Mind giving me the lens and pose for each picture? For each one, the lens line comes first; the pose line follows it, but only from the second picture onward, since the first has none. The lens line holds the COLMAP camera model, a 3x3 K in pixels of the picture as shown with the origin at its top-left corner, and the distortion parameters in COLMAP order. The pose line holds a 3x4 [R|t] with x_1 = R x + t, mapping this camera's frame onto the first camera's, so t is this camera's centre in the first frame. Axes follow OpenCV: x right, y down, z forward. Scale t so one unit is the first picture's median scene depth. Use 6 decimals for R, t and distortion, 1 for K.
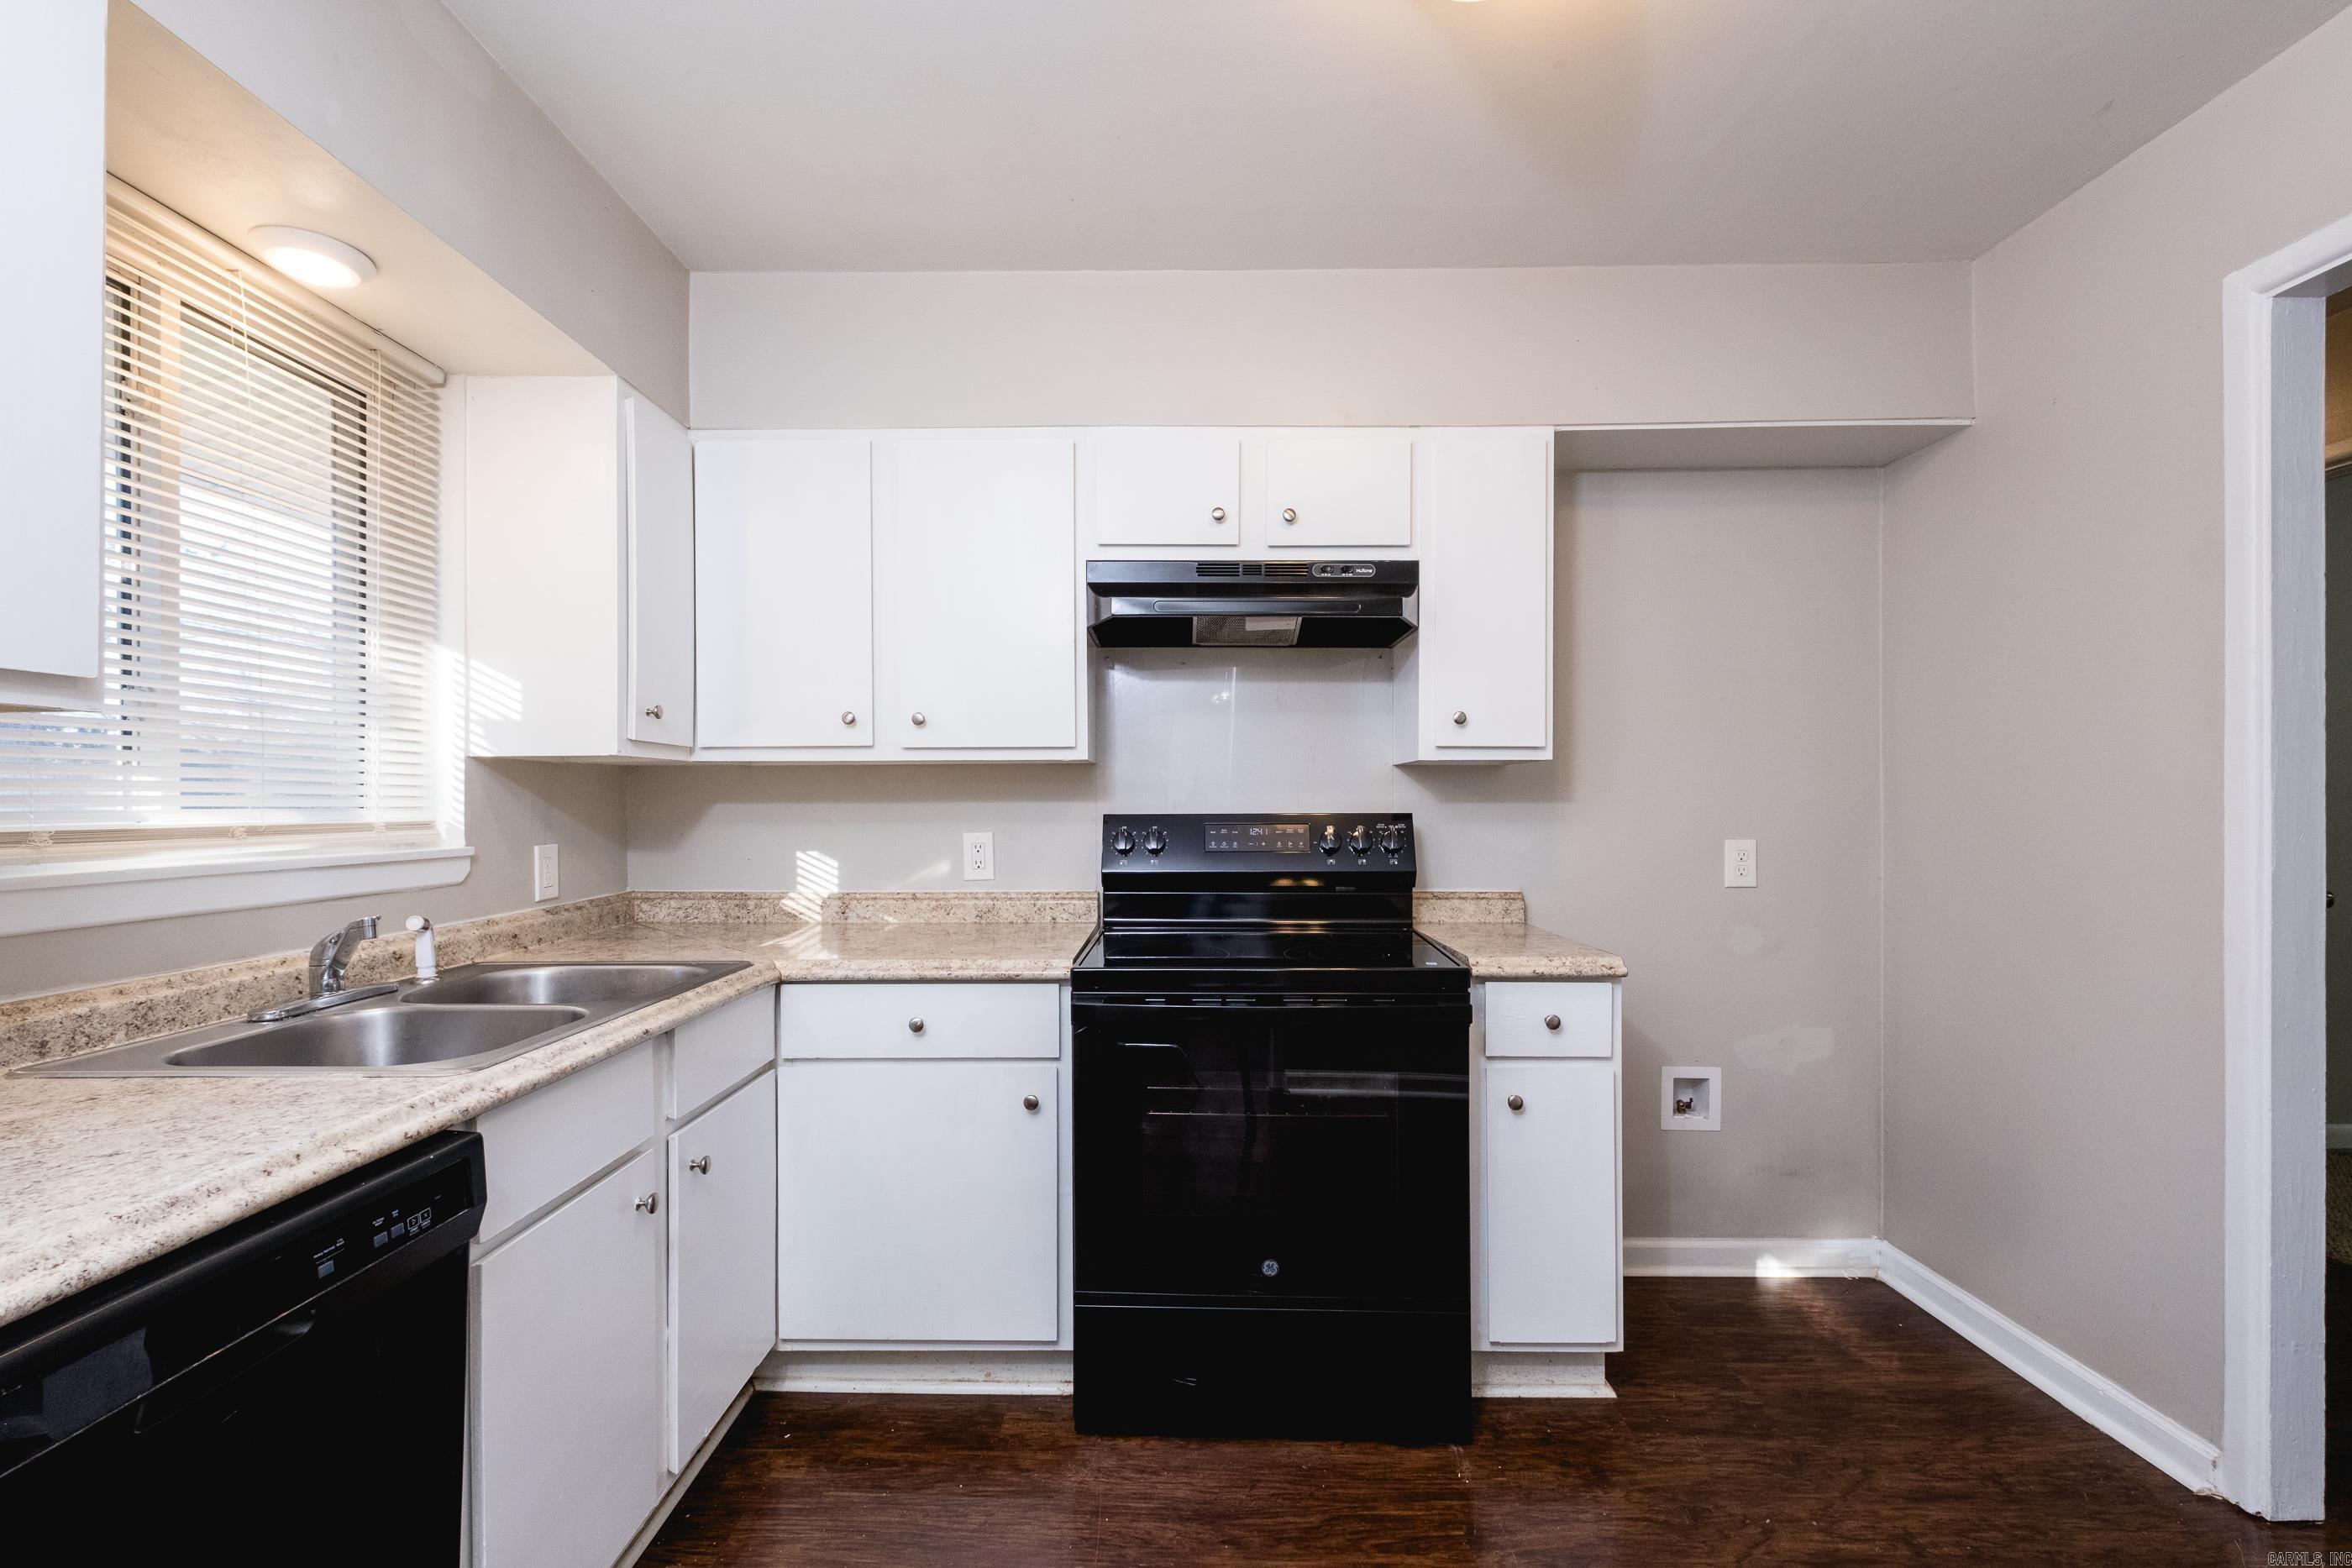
lens RADIAL K [[1010.5, 0, 1185.1], [0, 1010.5, 793.3], [0, 0, 1]] dist [0.004025, -0.000322]
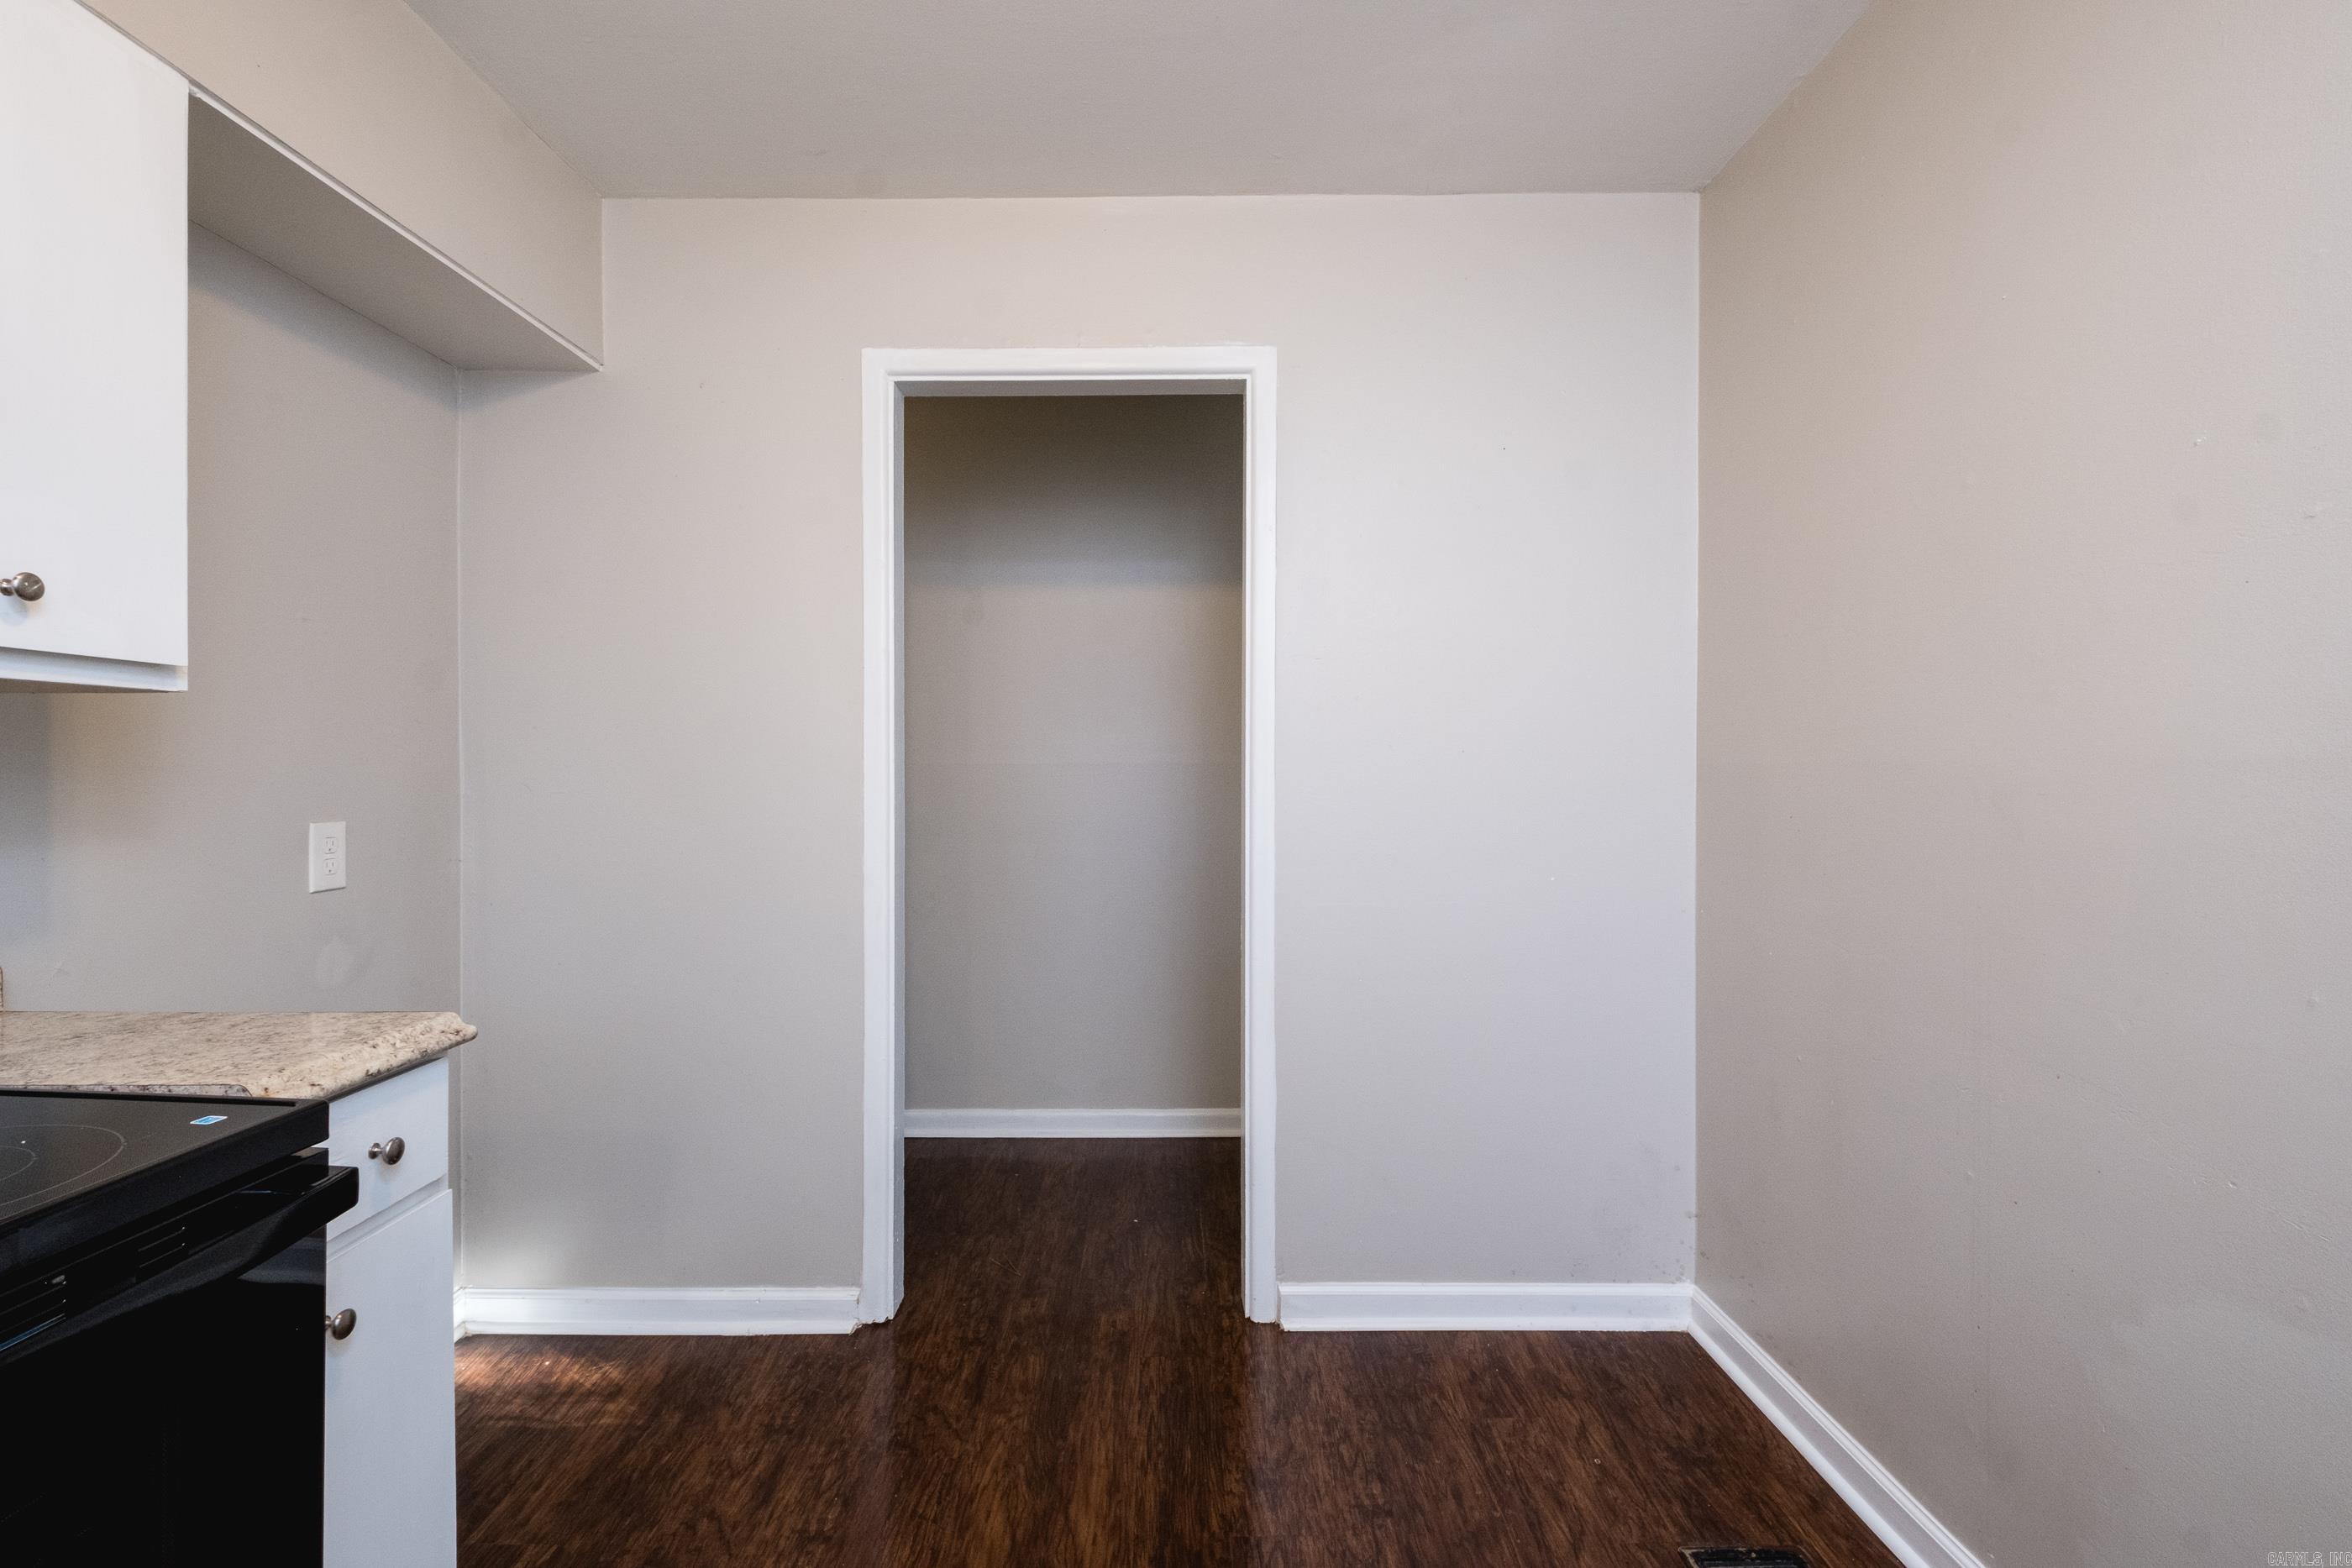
lens RADIAL K [[1013.6, 0, 1176.0], [0, 1013.6, 784.0], [0, 0, 1]] dist [-0.003267, -0.000486]
pose [[0.008655, -0.007803, 0.999932, -0.214665], [-0.009944, 0.999919, 0.007889, 0.010701], [-0.999913, -0.010012, 0.008577, 0.588560]]
